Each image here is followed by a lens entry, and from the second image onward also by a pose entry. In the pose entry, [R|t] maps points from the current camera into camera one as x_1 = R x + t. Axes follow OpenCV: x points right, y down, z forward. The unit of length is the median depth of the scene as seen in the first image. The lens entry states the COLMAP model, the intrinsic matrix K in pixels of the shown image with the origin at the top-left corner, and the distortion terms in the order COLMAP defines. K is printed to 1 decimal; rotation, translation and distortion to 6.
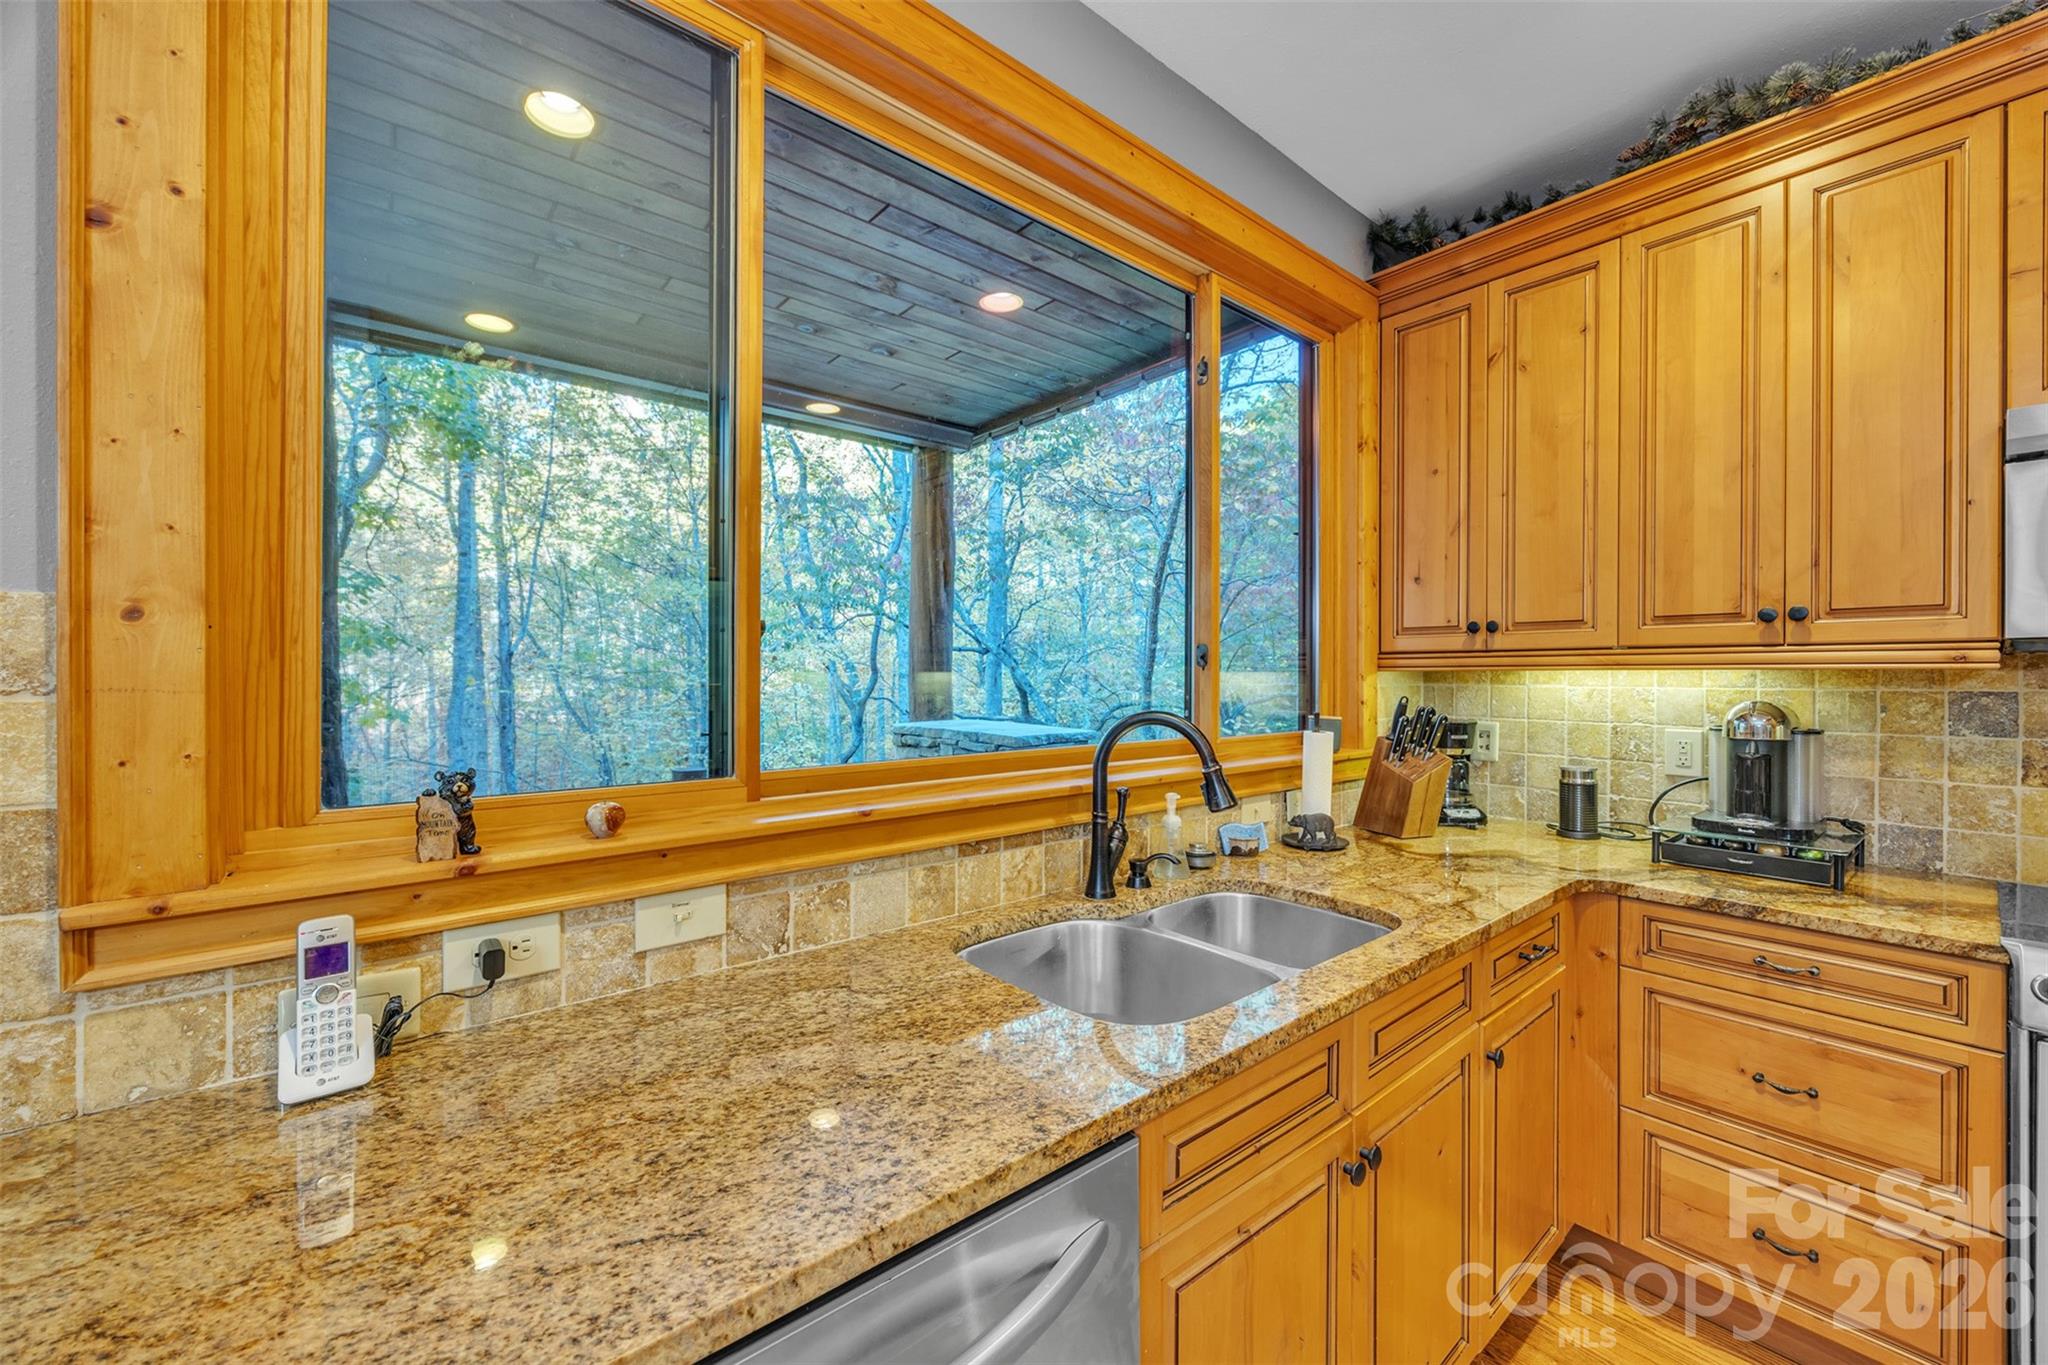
lens RADIAL K [[785.8, 0, 1028.4], [0, 785.8, 675.3], [0, 0, 1]] dist [-0.001238, -0.000781]
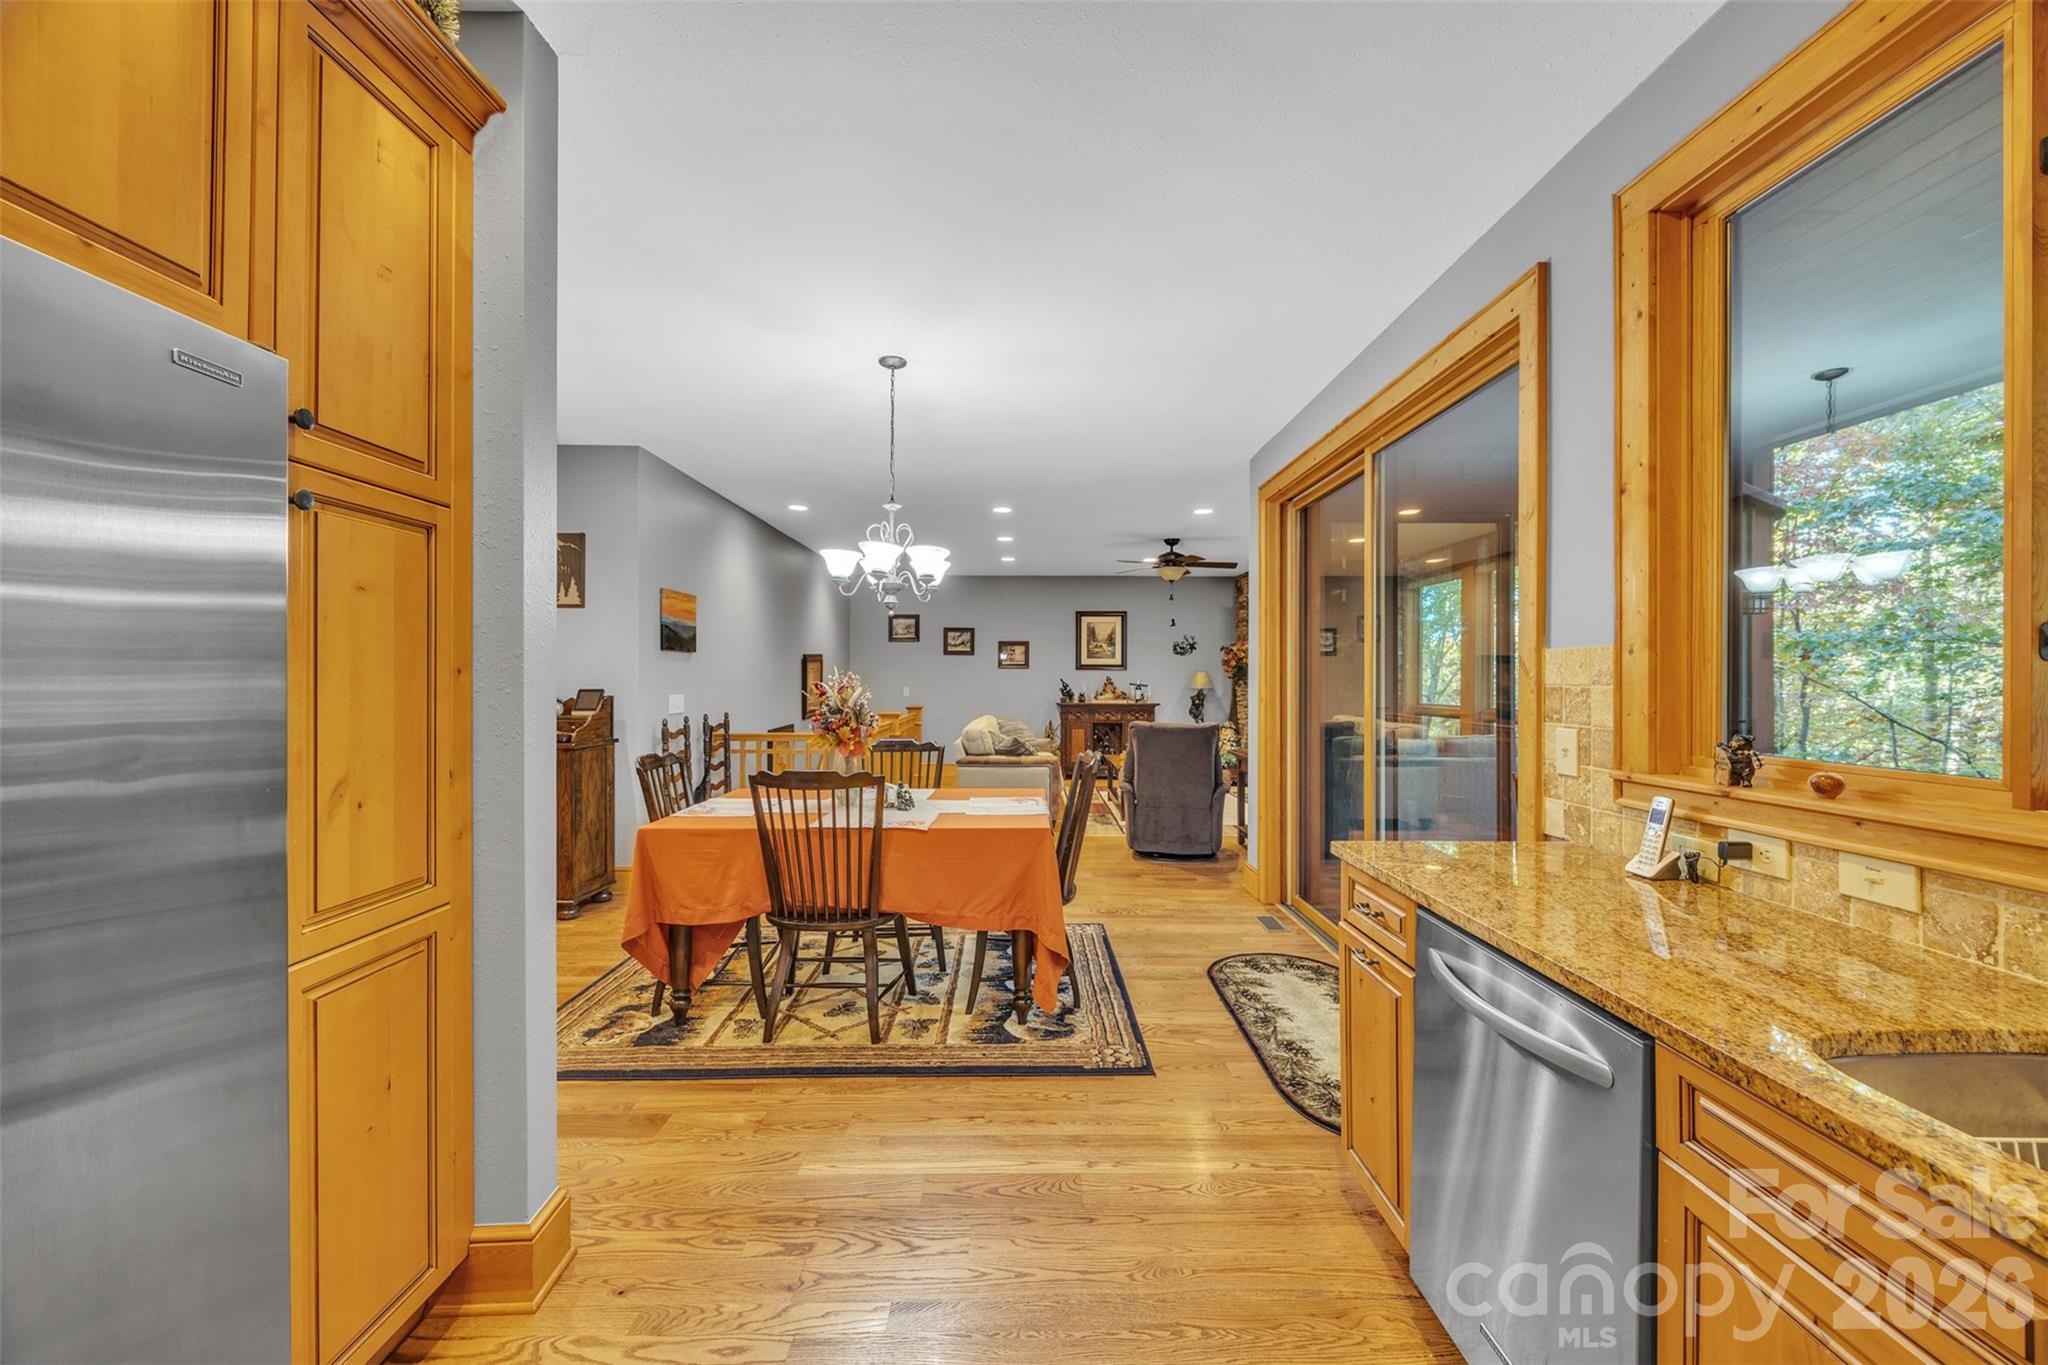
lens RADIAL K [[785.8, 0, 1030.4], [0, 785.8, 676.1], [0, 0, 1]] dist [-0.001238, -0.000781]
pose [[-0.634234, -0.007092, -0.773108, 0.785319], [-0.002629, 0.999972, -0.007017, 0.007628], [0.773136, -0.002418, -0.634235, 0.472538]]
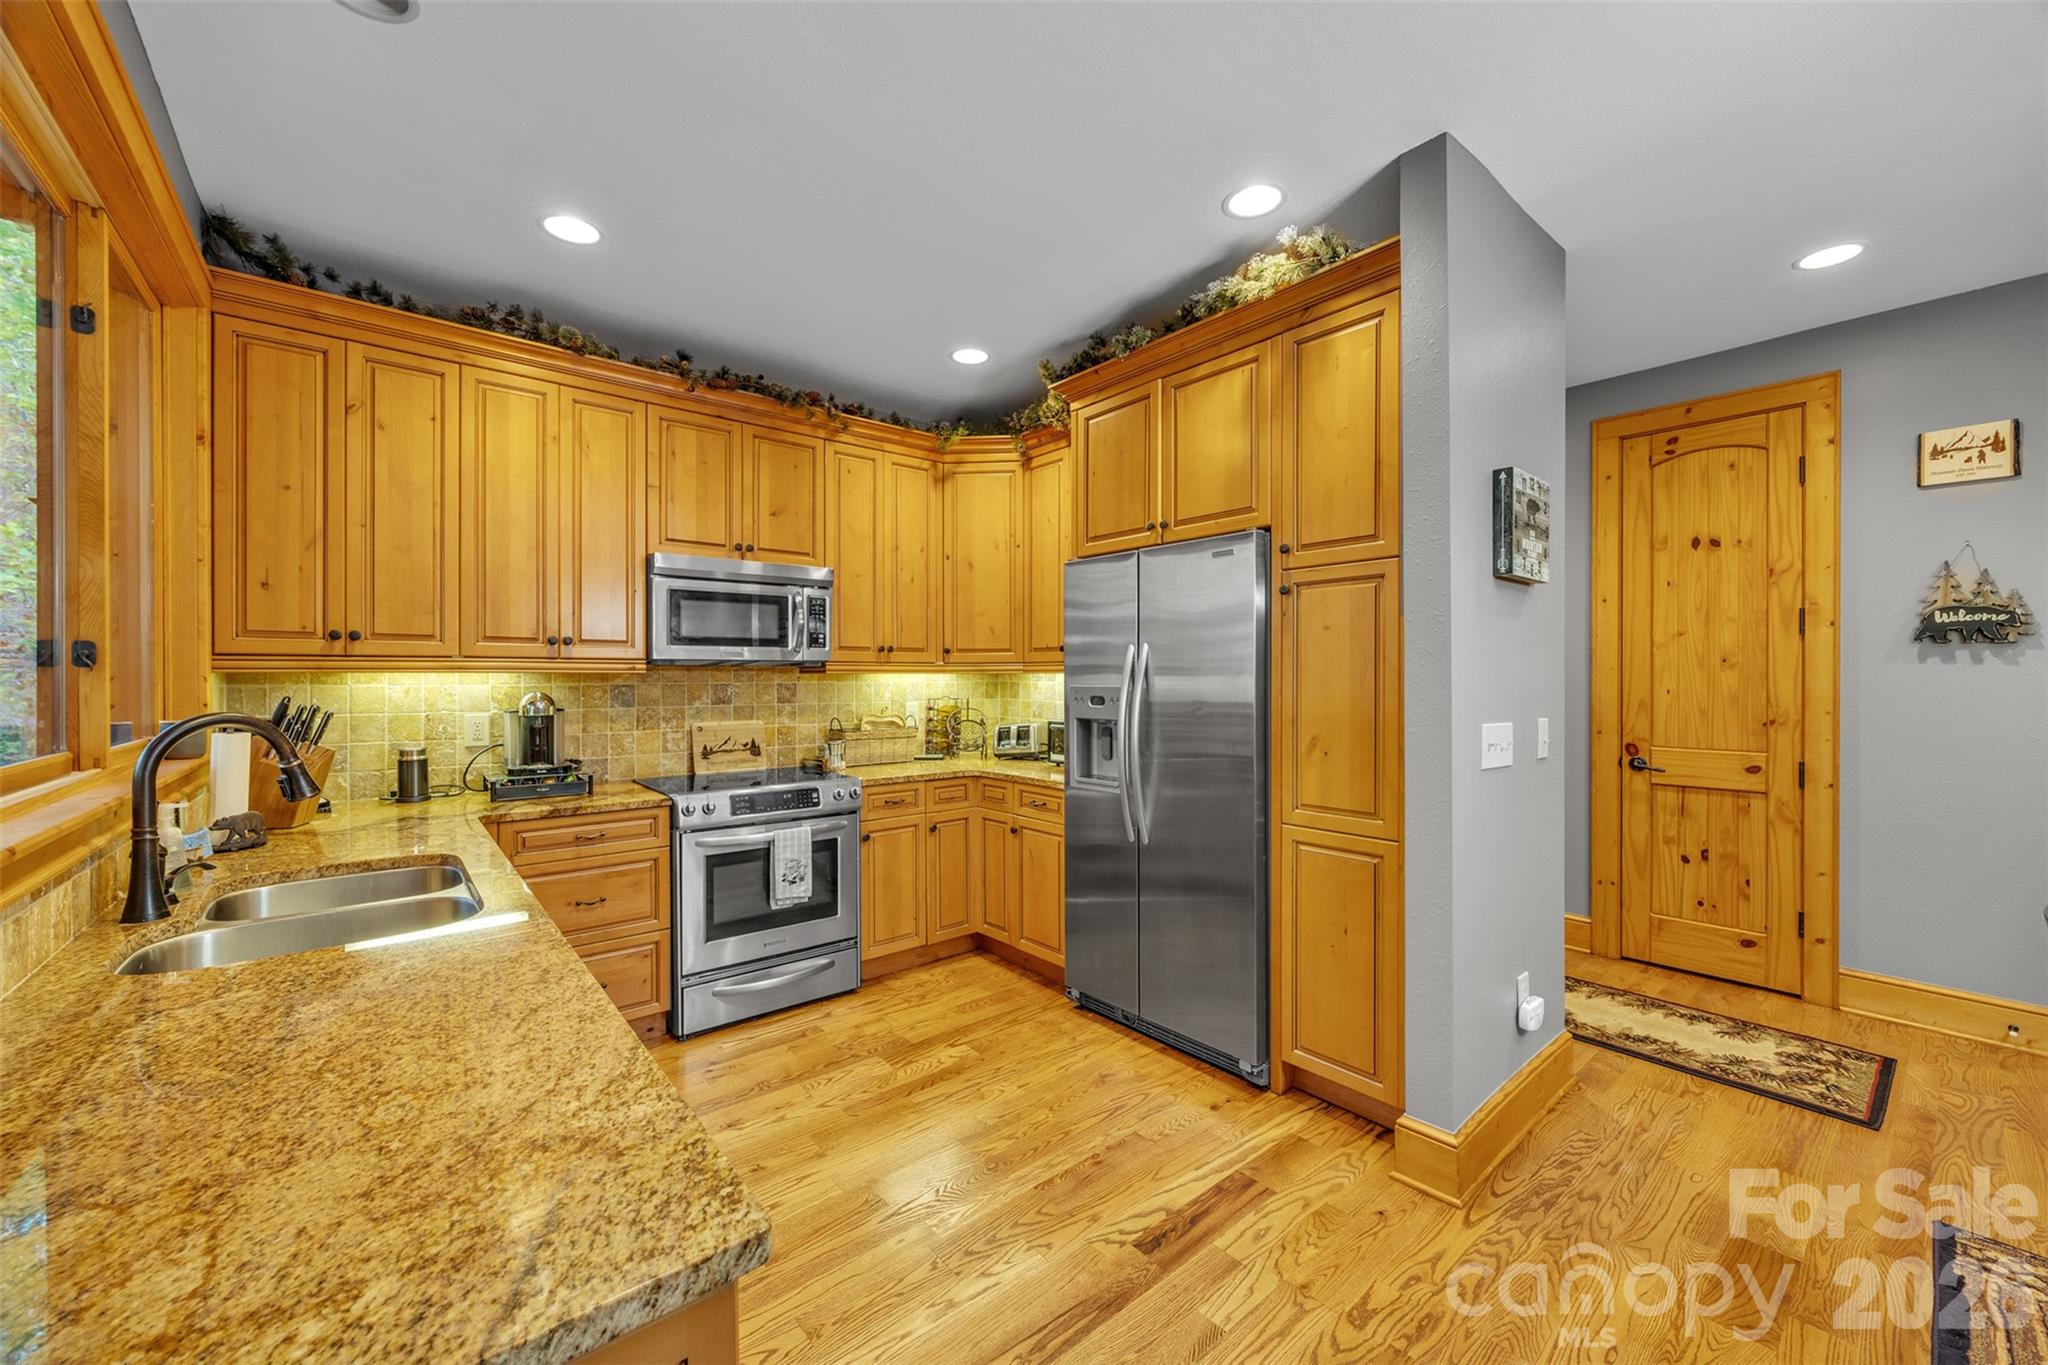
lens RADIAL K [[785.8, 0, 1034.7], [0, 785.8, 680.1], [0, 0, 1]] dist [-0.001238, -0.000781]
pose [[-0.005755, -0.006090, 0.999965, -0.710677], [0.000785, 0.999981, 0.006094, -0.001441], [-0.999983, 0.000820, -0.005750, -0.021403]]
